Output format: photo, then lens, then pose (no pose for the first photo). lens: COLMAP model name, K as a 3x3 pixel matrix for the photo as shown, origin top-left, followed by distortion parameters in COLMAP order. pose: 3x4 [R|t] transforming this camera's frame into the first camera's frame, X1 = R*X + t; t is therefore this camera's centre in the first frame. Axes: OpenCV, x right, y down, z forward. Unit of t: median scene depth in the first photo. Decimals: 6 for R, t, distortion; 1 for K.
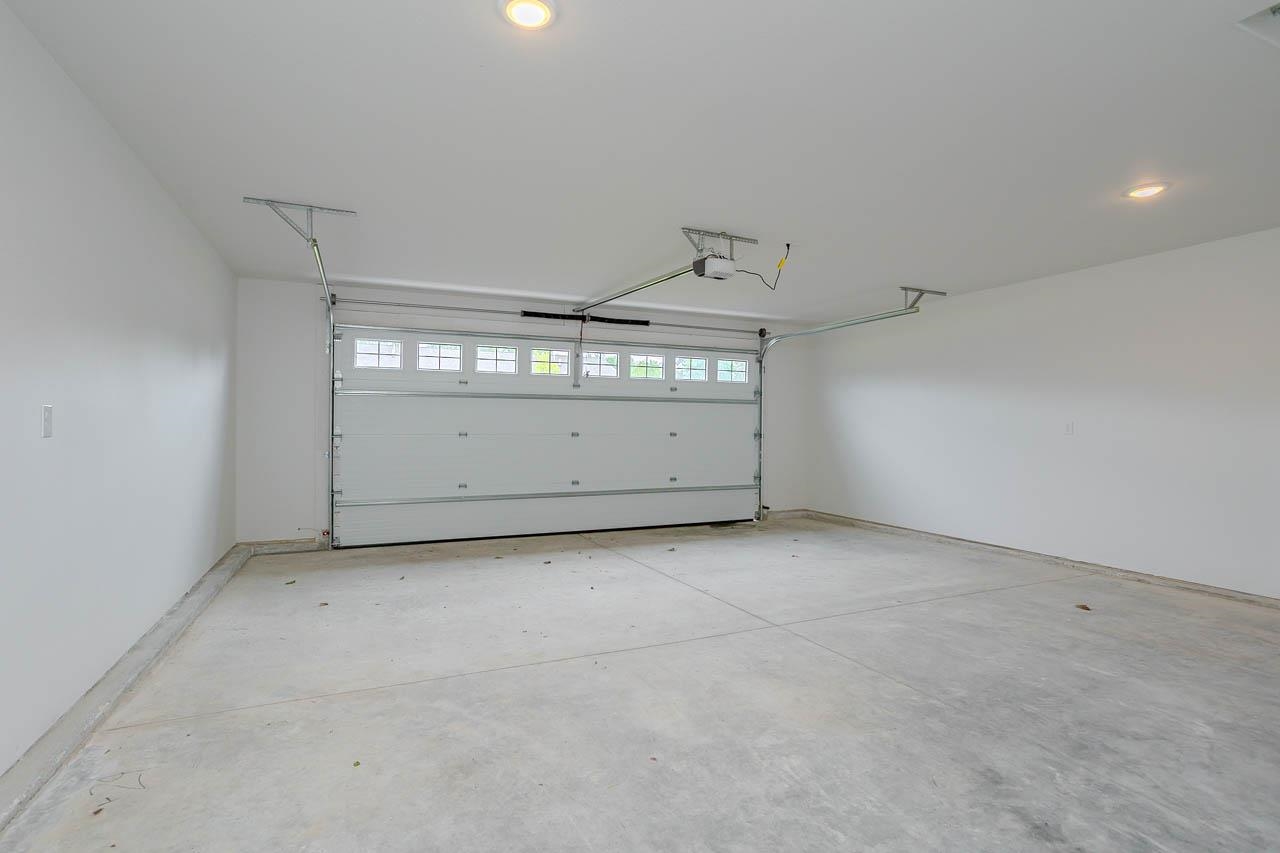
lens RADIAL K [[621.6, 0, 639.3], [0, 621.6, 430.0], [0, 0, 1]] dist [-0.022627, 0.011478]
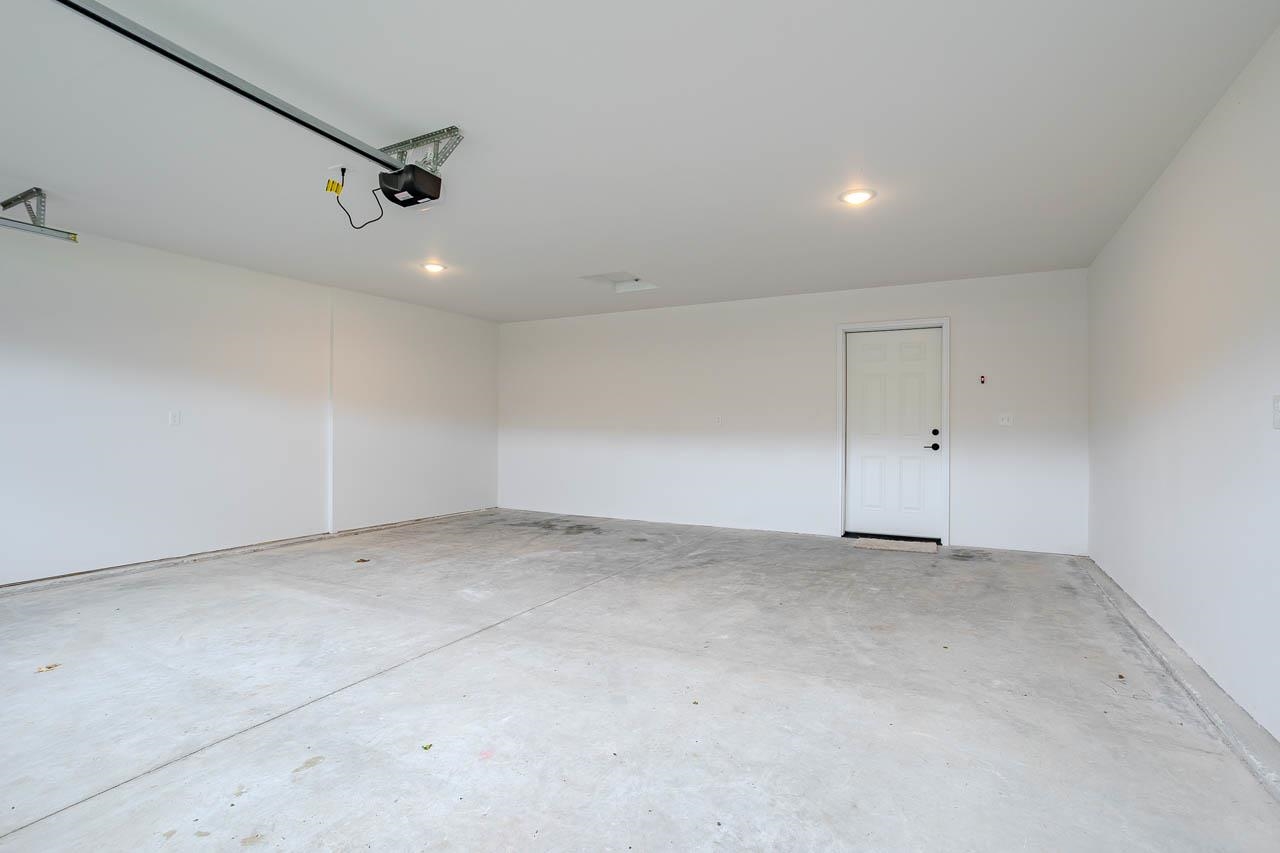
lens RADIAL K [[621.6, 0, 638.1], [0, 621.6, 427.0], [0, 0, 1]] dist [-0.022627, 0.011478]
pose [[-0.612846, -0.002015, 0.790200, -0.971762], [-0.005788, 0.999981, -0.001939, 0.017668], [-0.790181, -0.005763, -0.612846, 2.060043]]
